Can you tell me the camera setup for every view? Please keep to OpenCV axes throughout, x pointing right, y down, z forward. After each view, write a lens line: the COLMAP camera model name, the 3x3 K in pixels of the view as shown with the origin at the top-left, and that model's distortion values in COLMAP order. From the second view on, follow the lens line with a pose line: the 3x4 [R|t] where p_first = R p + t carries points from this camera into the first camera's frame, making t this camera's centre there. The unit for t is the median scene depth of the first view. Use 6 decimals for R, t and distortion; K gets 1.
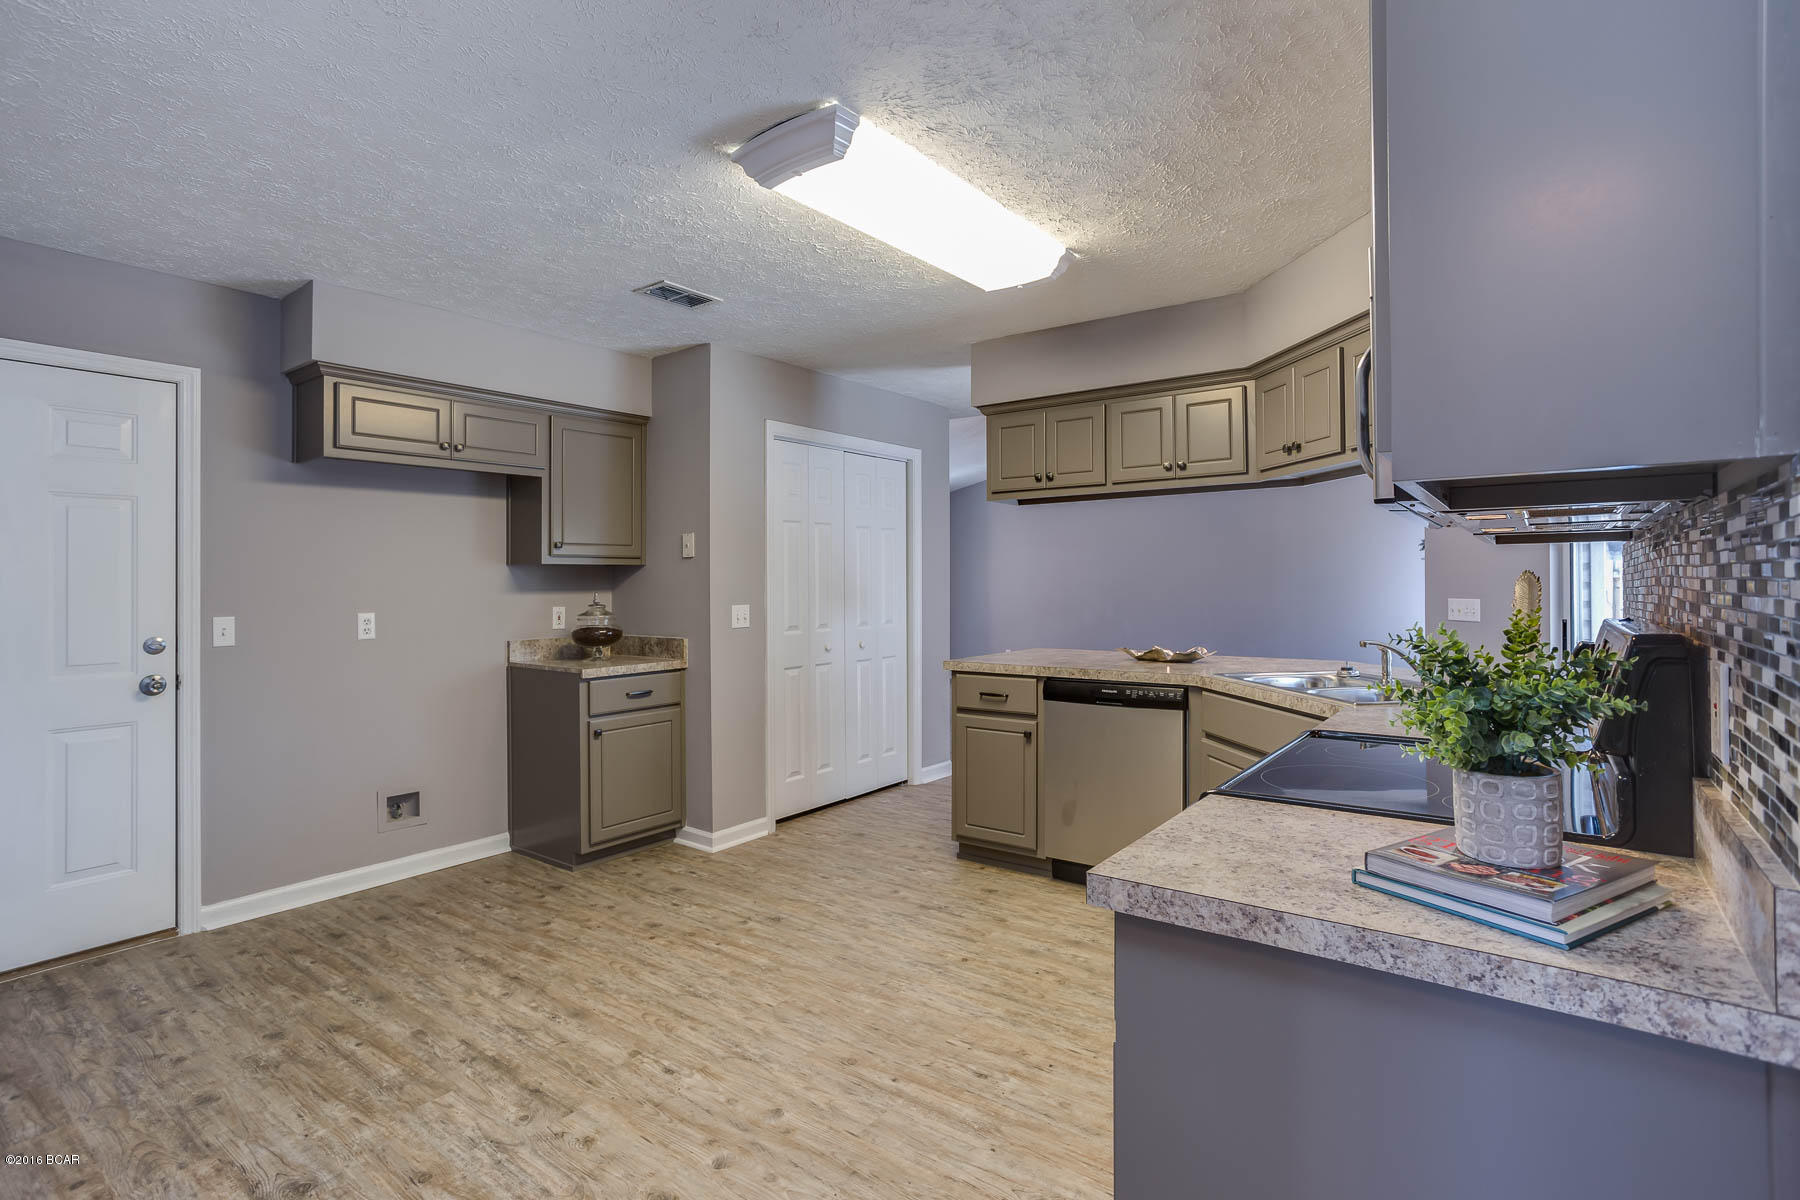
lens RADIAL K [[869.8, 0, 894.8], [0, 869.8, 590.8], [0, 0, 1]] dist [-0.072103, 0.060006]
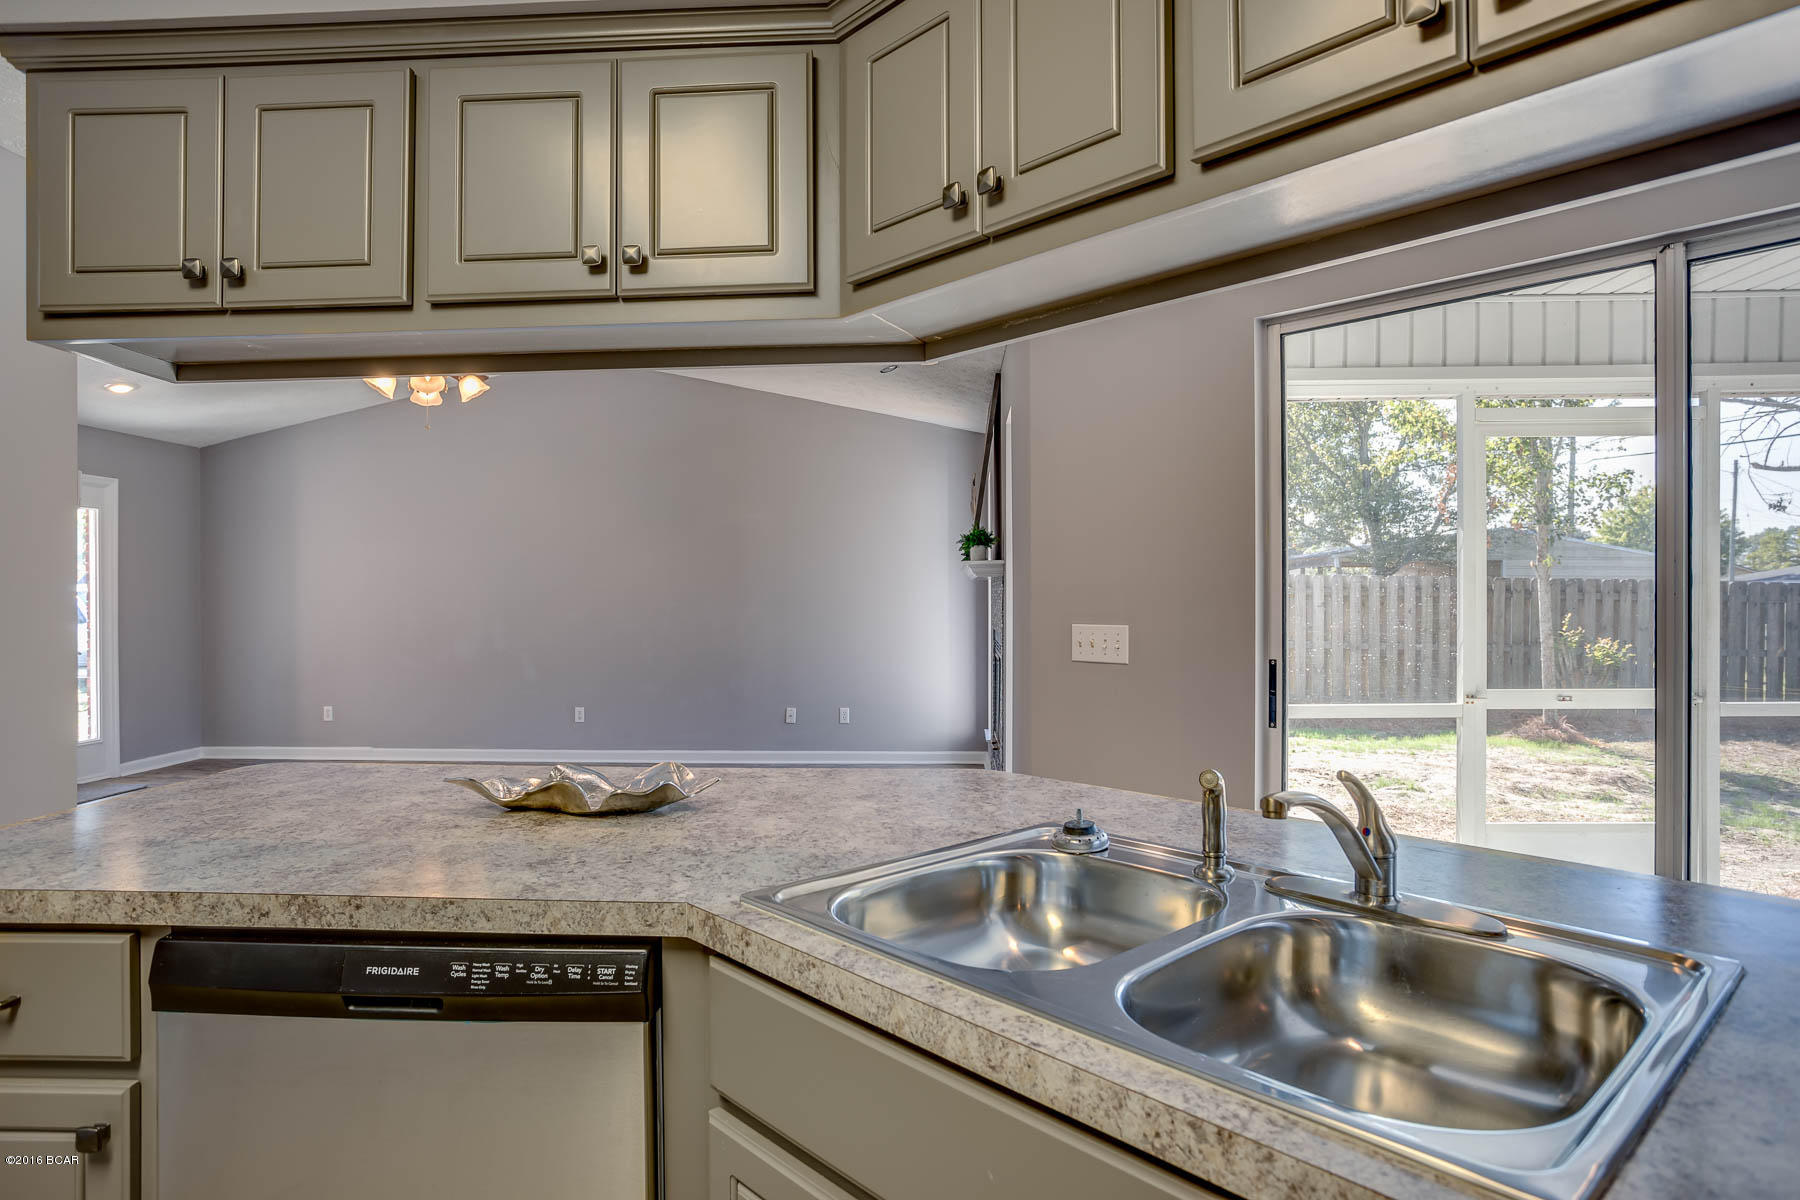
lens RADIAL K [[1030.9, 0, 899.2], [0, 1030.9, 591.1], [0, 0, 1]] dist [-0.002845, -0.000097]
pose [[0.827558, 0.005546, 0.561353, 0.182234], [0.000522, 0.999943, -0.010648, -0.007428], [-0.561380, 0.009105, 0.827508, 0.579360]]
